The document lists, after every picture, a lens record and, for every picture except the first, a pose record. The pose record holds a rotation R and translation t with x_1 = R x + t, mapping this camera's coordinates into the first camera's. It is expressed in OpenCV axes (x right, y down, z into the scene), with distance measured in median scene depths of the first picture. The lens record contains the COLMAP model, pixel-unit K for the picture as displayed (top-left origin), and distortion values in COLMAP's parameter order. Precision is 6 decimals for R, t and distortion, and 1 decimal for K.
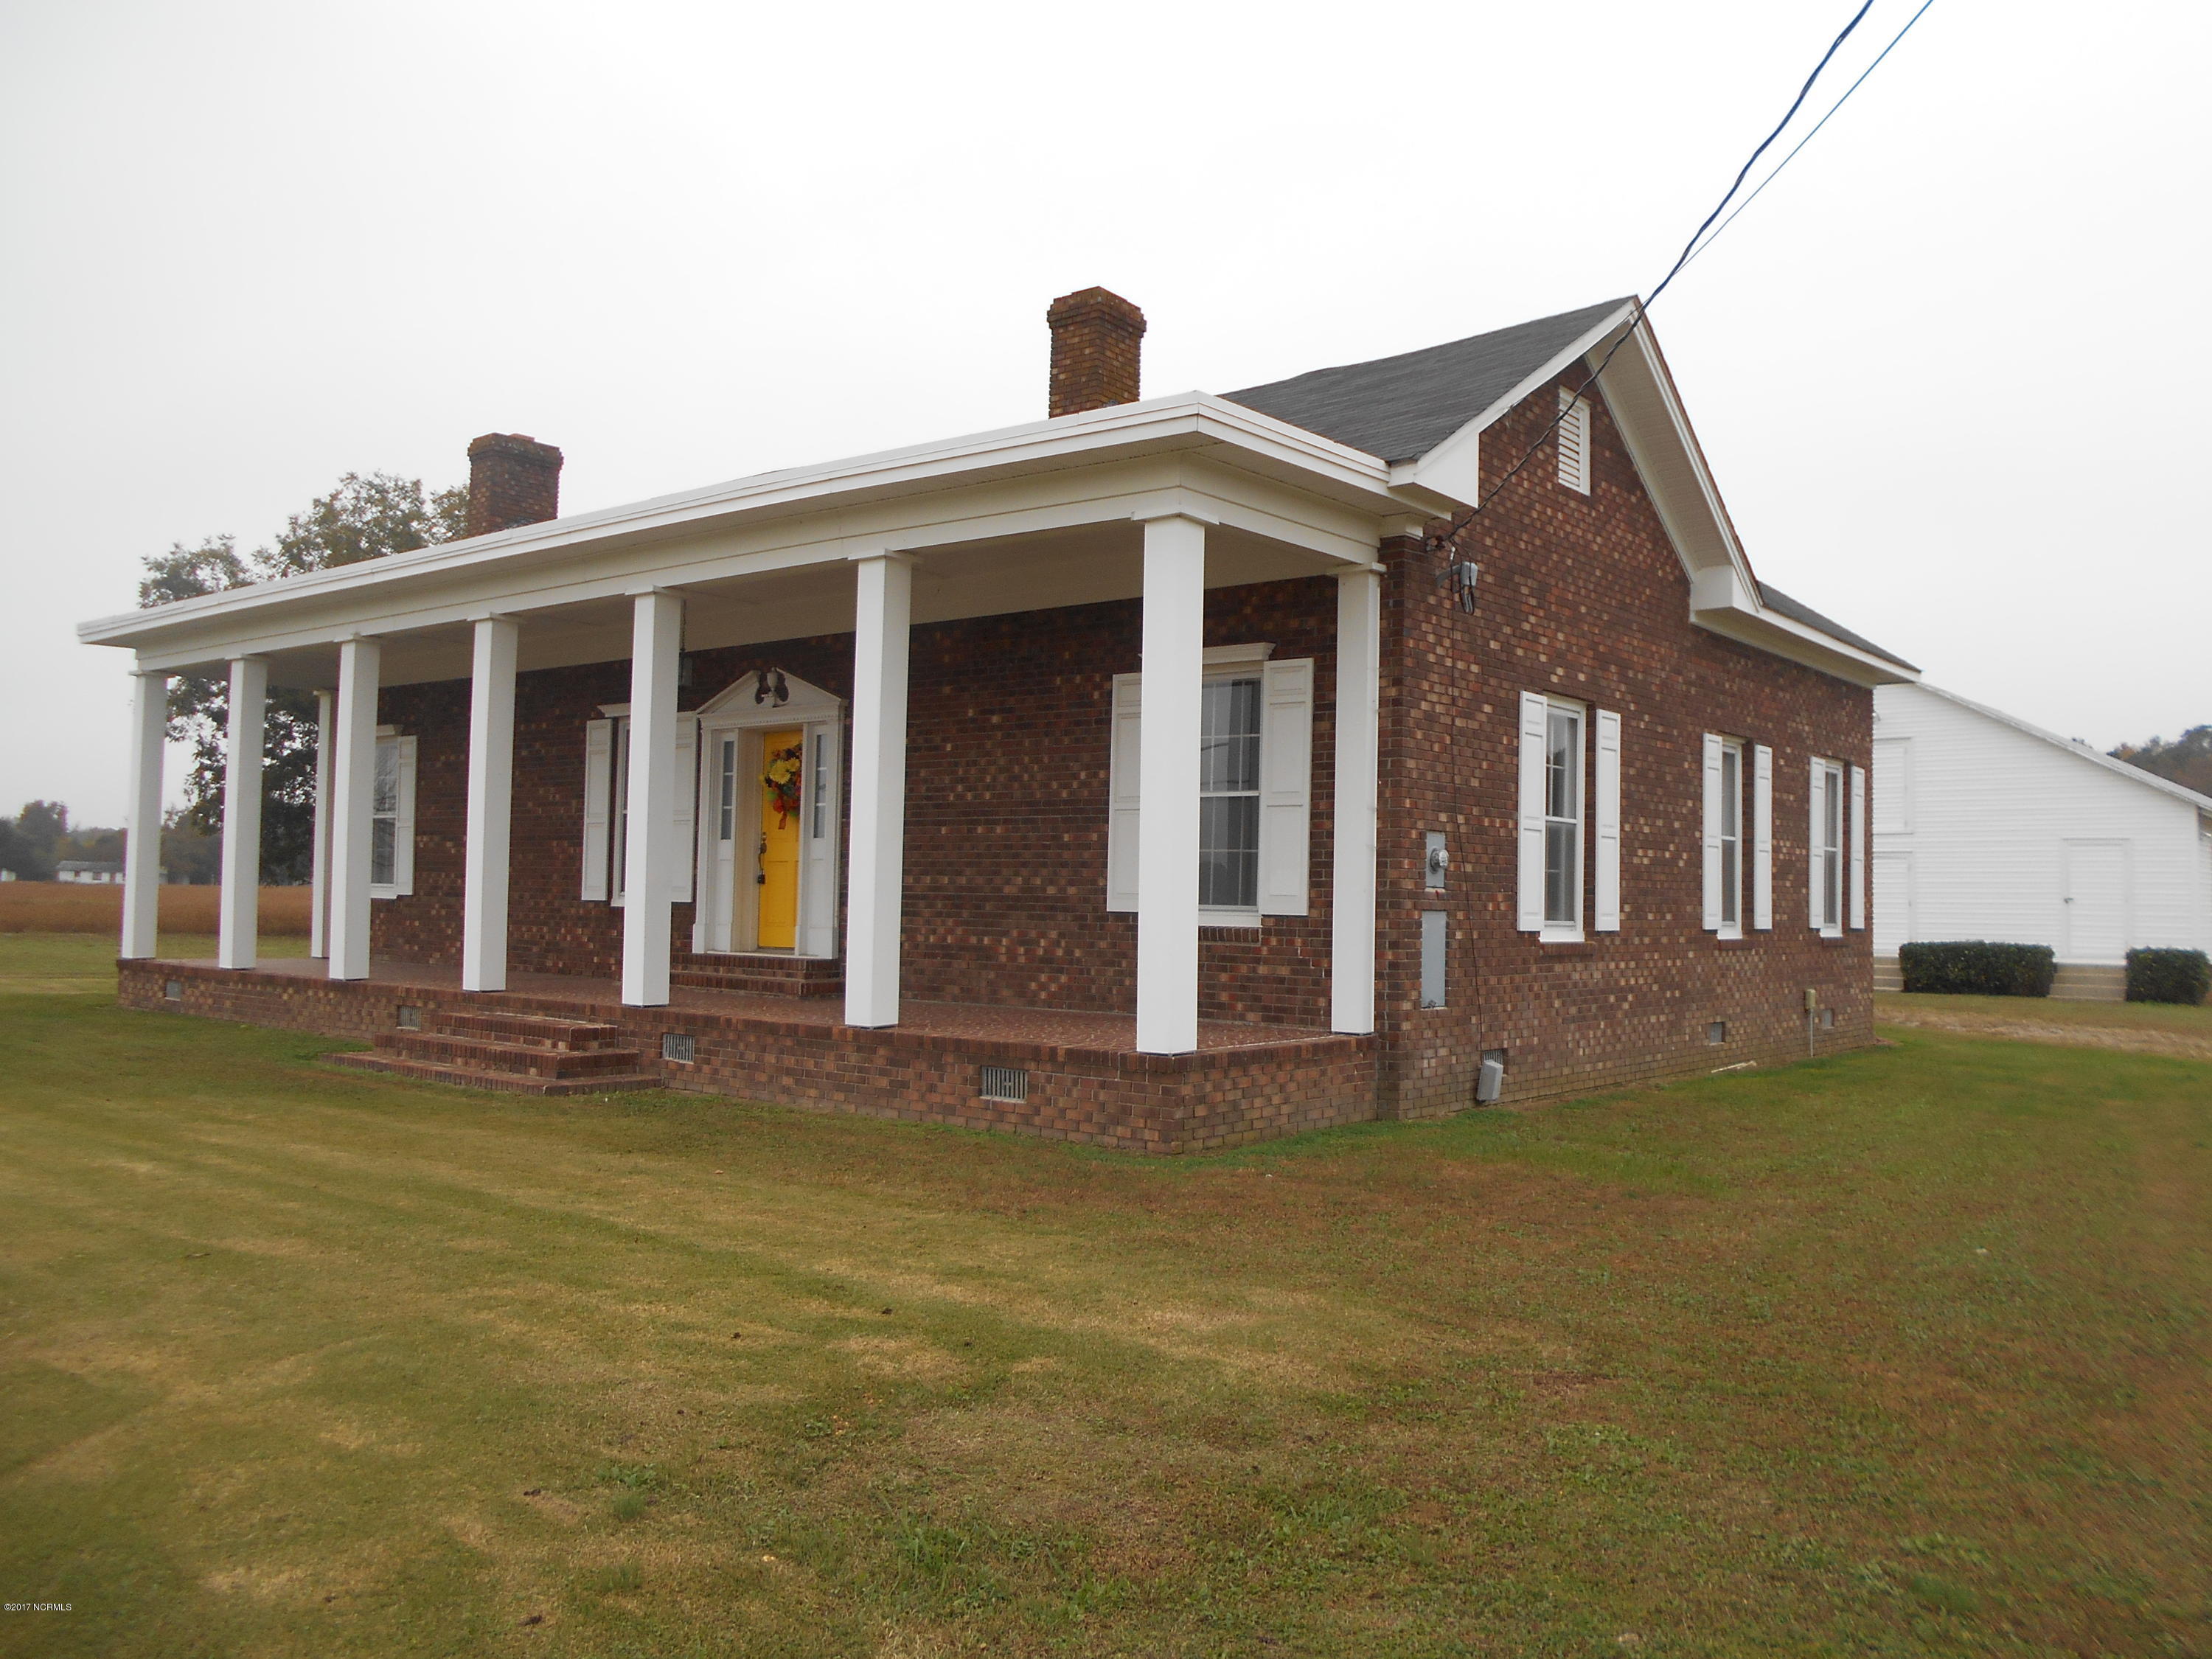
lens RADIAL K [[1718.6, 0, 1108.3], [0, 1718.6, 841.3], [0, 0, 1]] dist [-0.001864, 0.007079]
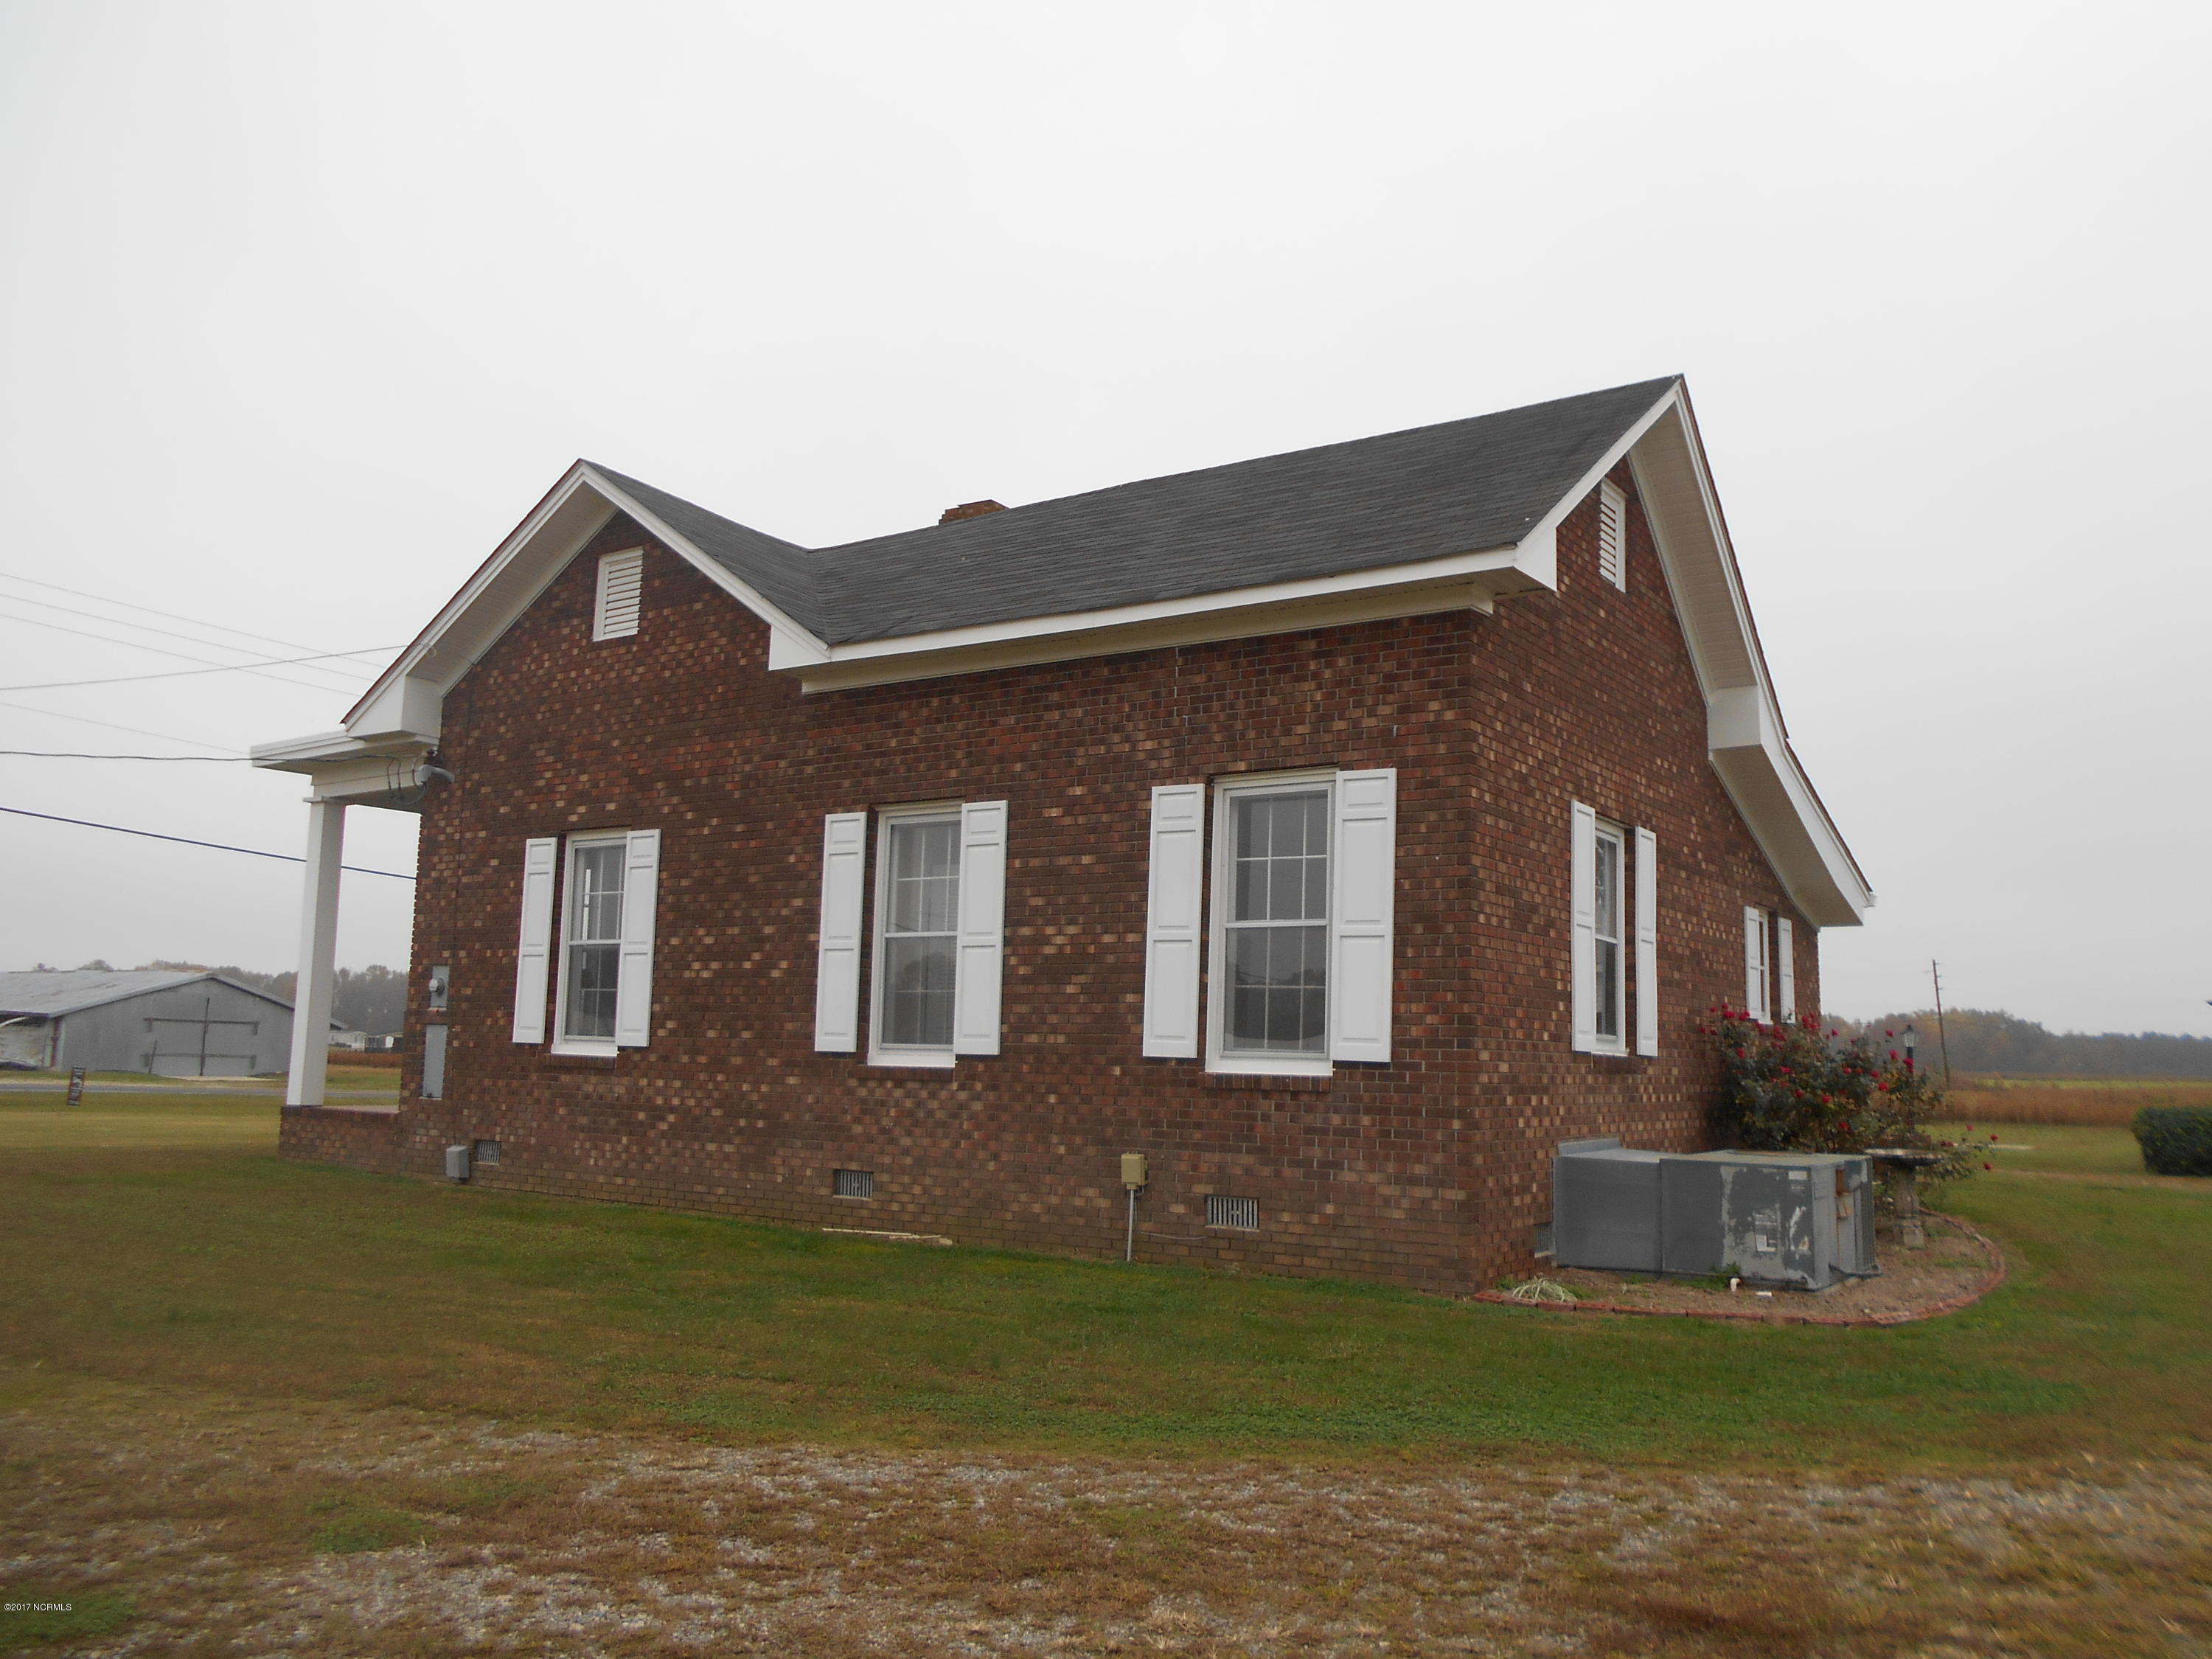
lens RADIAL K [[1718.6, 0, 1107.2], [0, 1718.6, 811.9], [0, 0, 1]] dist [-0.001864, 0.007079]
pose [[0.067487, -0.139177, -0.987965, 1.437356], [0.020478, 0.990207, -0.138094, 0.065706], [0.997510, -0.010912, 0.069676, 1.310050]]
